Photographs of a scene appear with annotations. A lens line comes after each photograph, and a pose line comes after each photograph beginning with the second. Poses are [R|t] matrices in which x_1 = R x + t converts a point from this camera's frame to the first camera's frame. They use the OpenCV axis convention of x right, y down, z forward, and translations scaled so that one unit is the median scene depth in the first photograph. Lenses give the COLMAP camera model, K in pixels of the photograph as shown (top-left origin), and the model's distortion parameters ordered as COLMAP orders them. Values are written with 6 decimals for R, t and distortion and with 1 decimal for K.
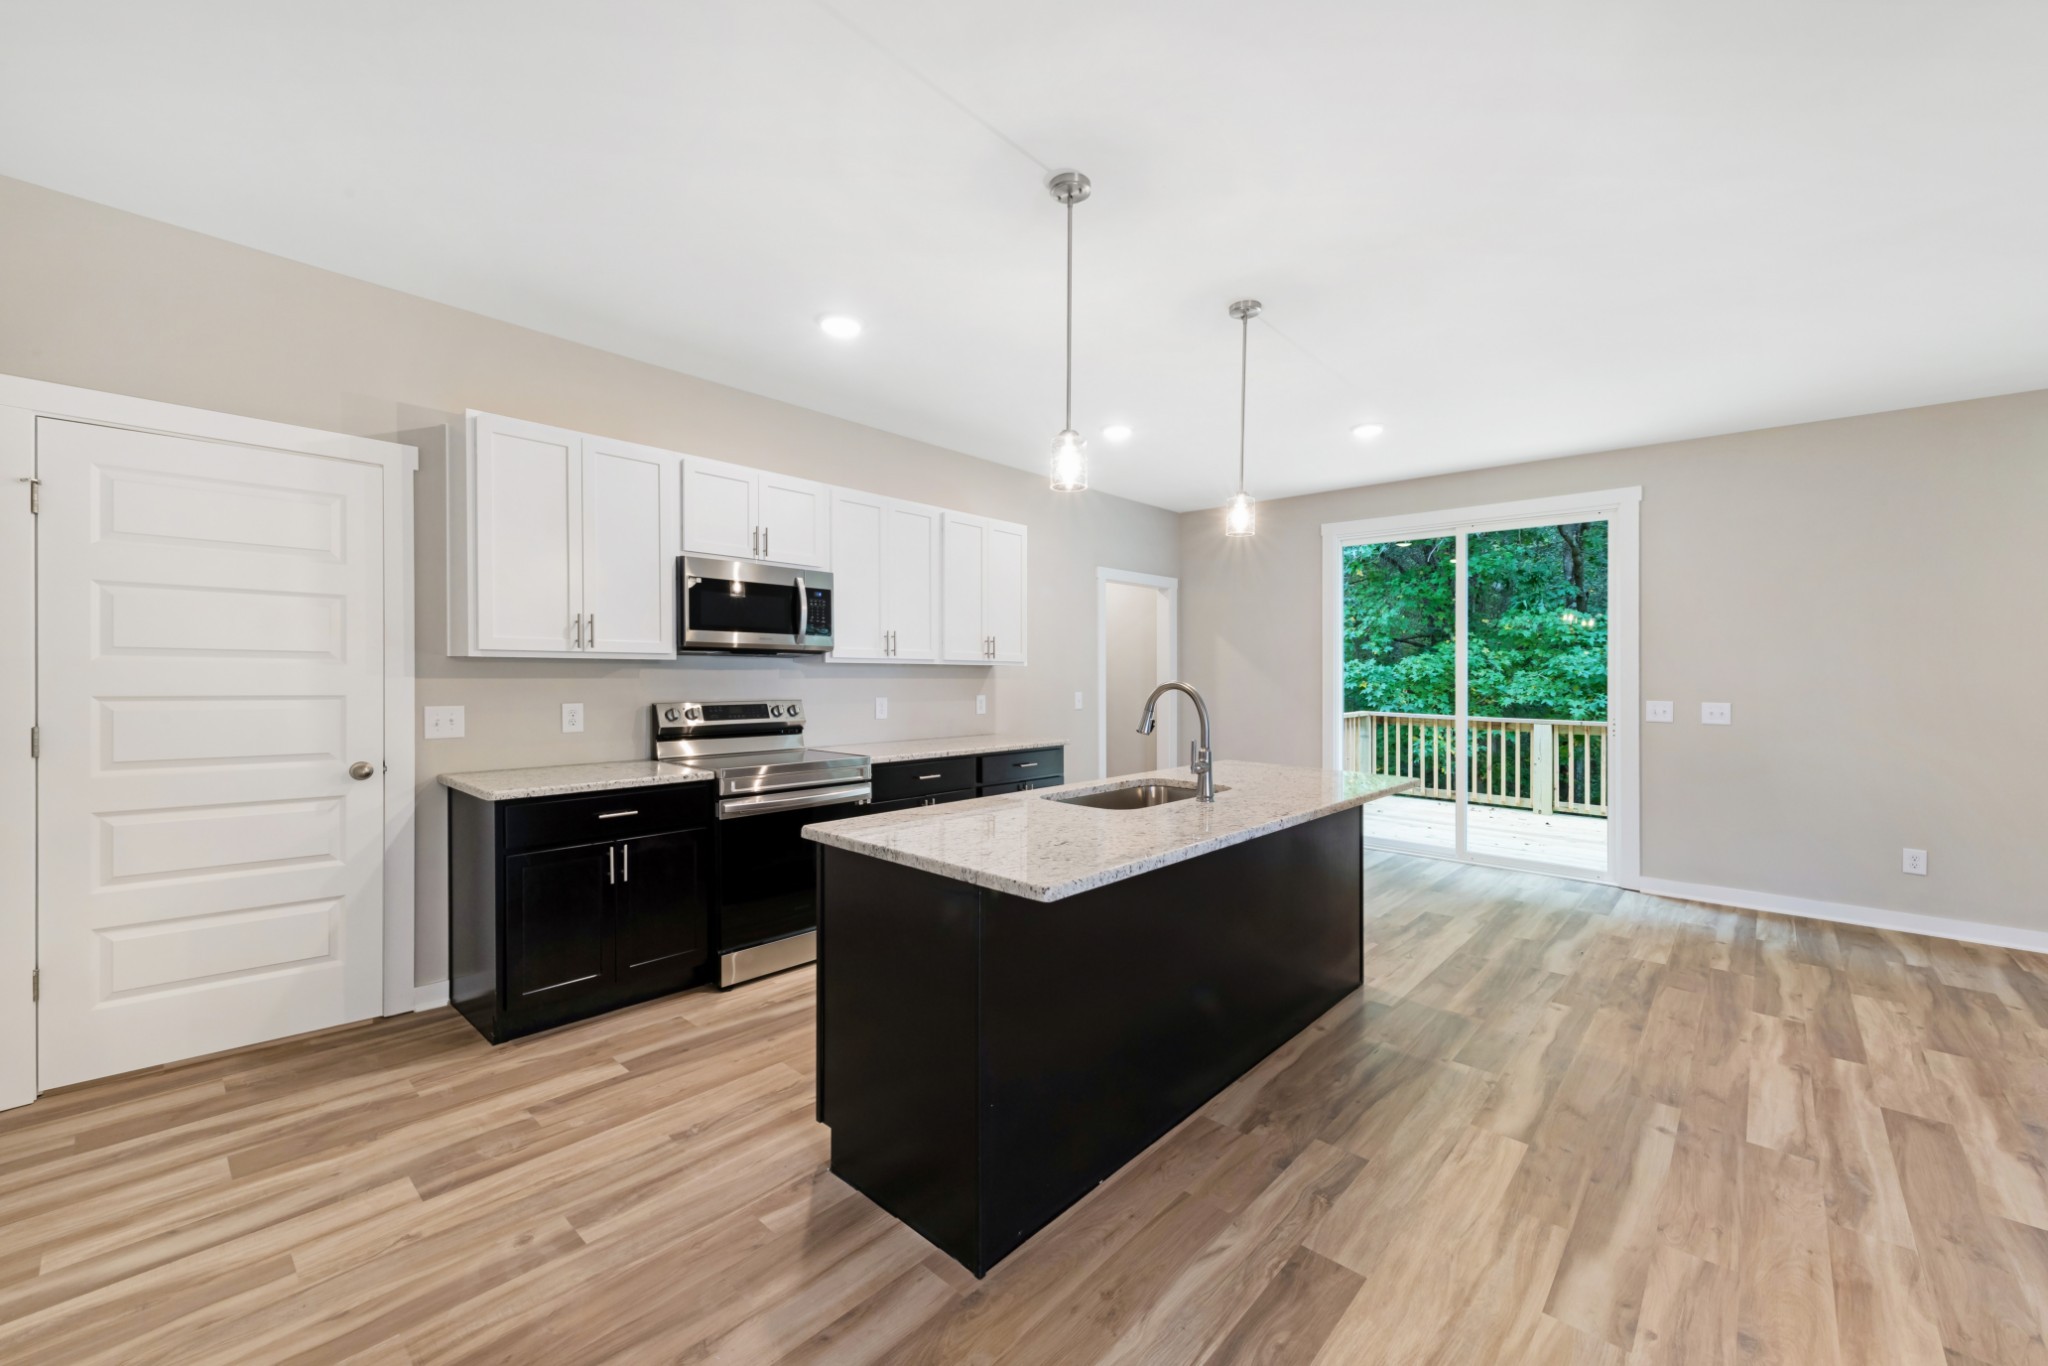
lens RADIAL K [[812.2, 0, 1025.5], [0, 812.2, 664.2], [0, 0, 1]] dist [0.001153, 0.000153]
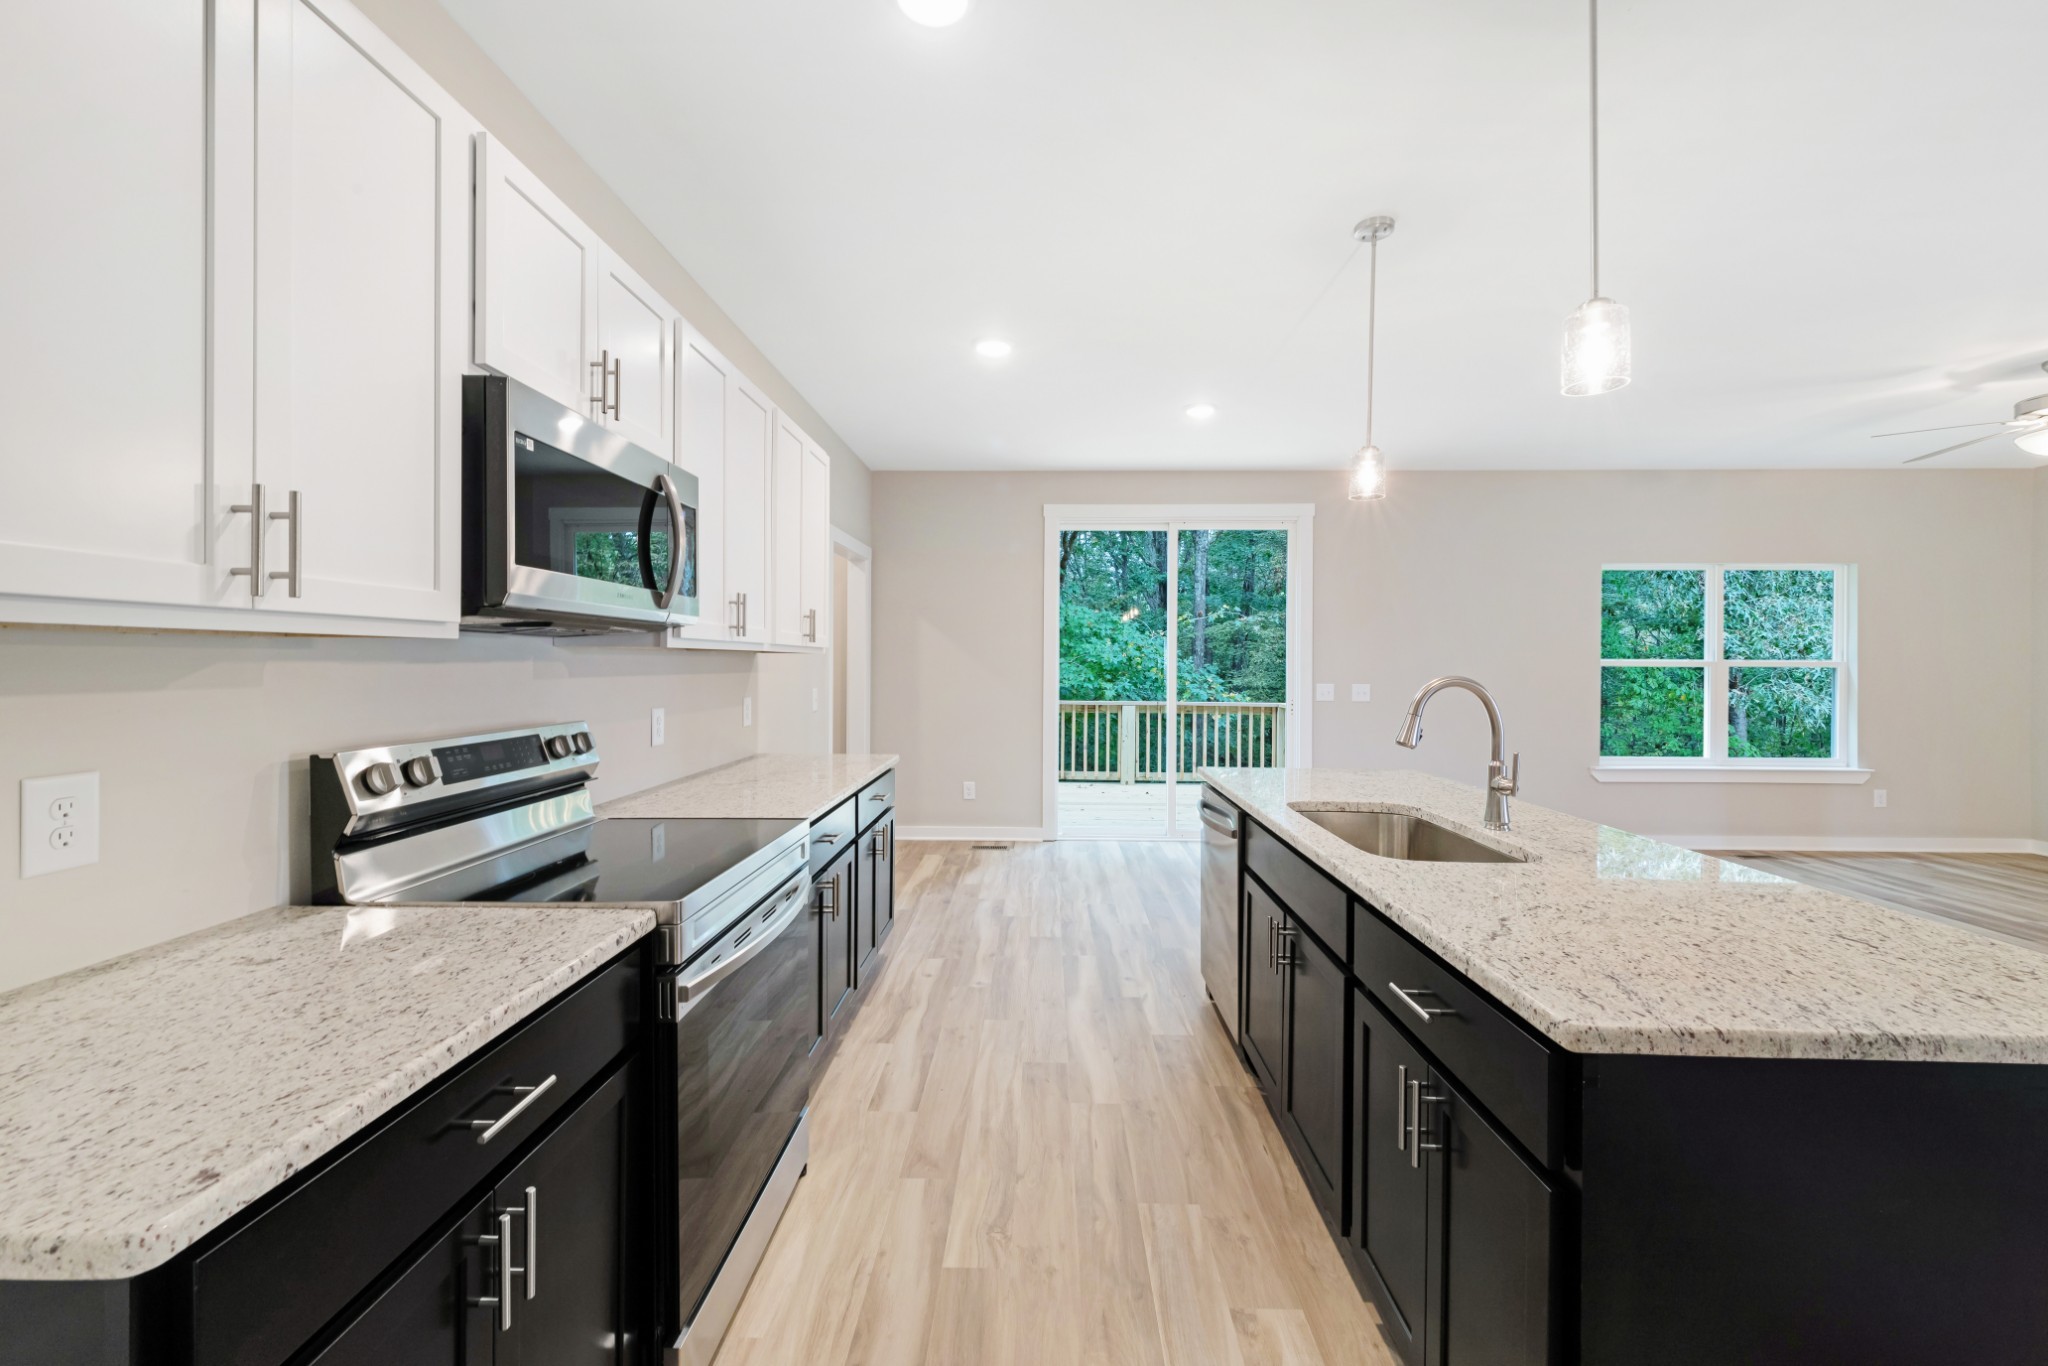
lens RADIAL K [[812.2, 0, 1025.5], [0, 812.2, 664.2], [0, 0, 1]] dist [0.001153, 0.000153]
pose [[0.754543, -0.005950, 0.656224, -0.428000], [-0.005099, 0.999876, 0.014930, -0.000451], [-0.656231, -0.014612, 0.754419, 0.473105]]
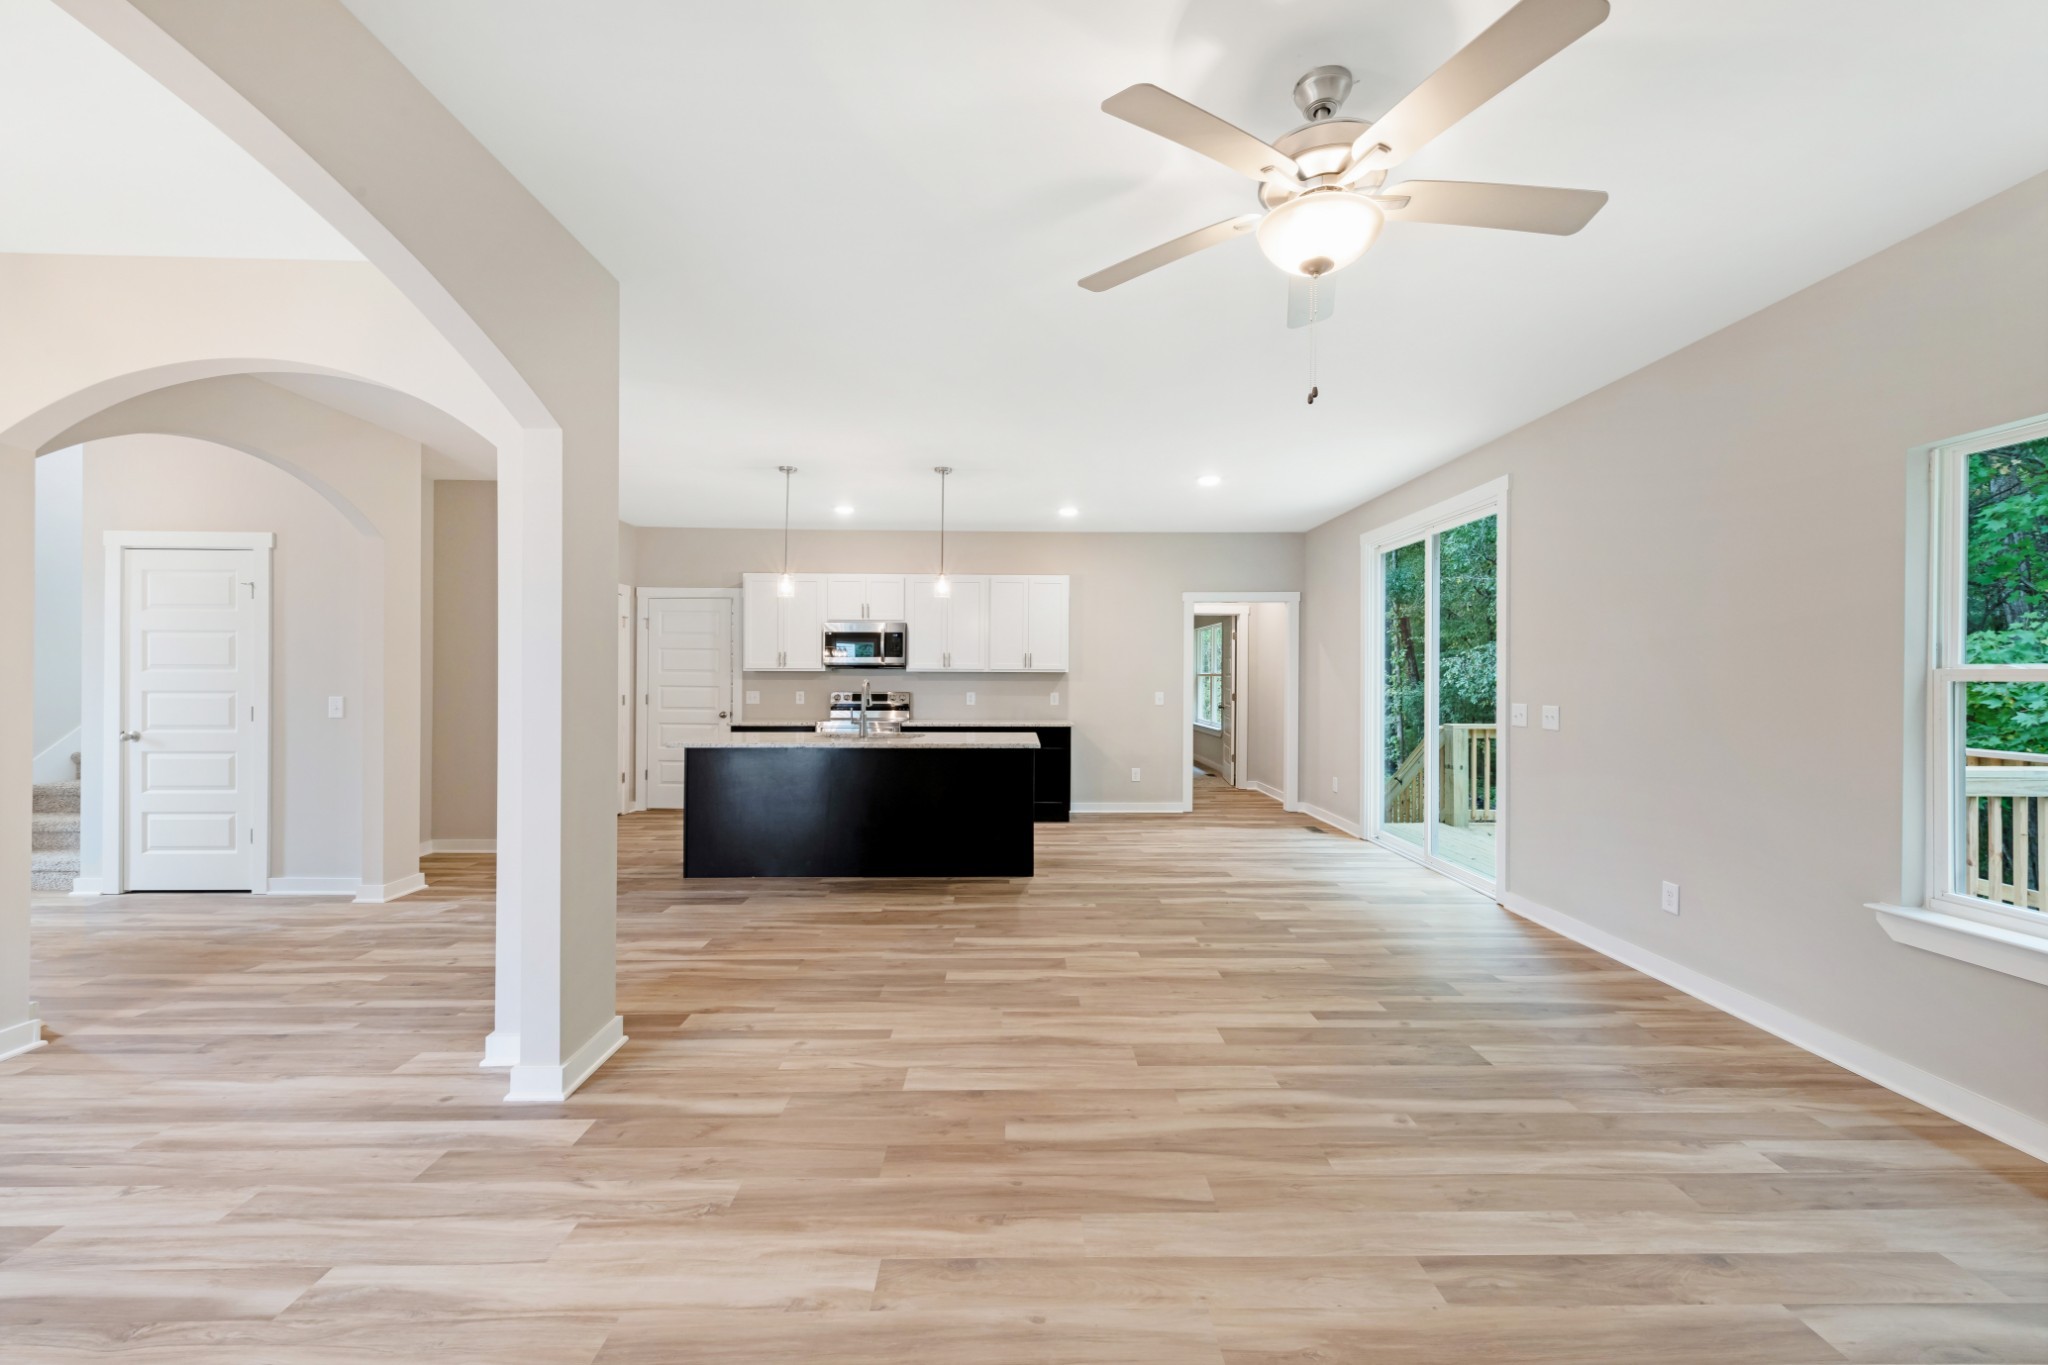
lens RADIAL K [[812.2, 0, 1025.5], [0, 812.2, 663.7], [0, 0, 1]] dist [0.001153, 0.000153]
pose [[0.684804, -0.017292, -0.728523, 1.324842], [0.009394, 0.999845, -0.014902, 0.009880], [0.728667, 0.003361, 0.684860, -0.060851]]
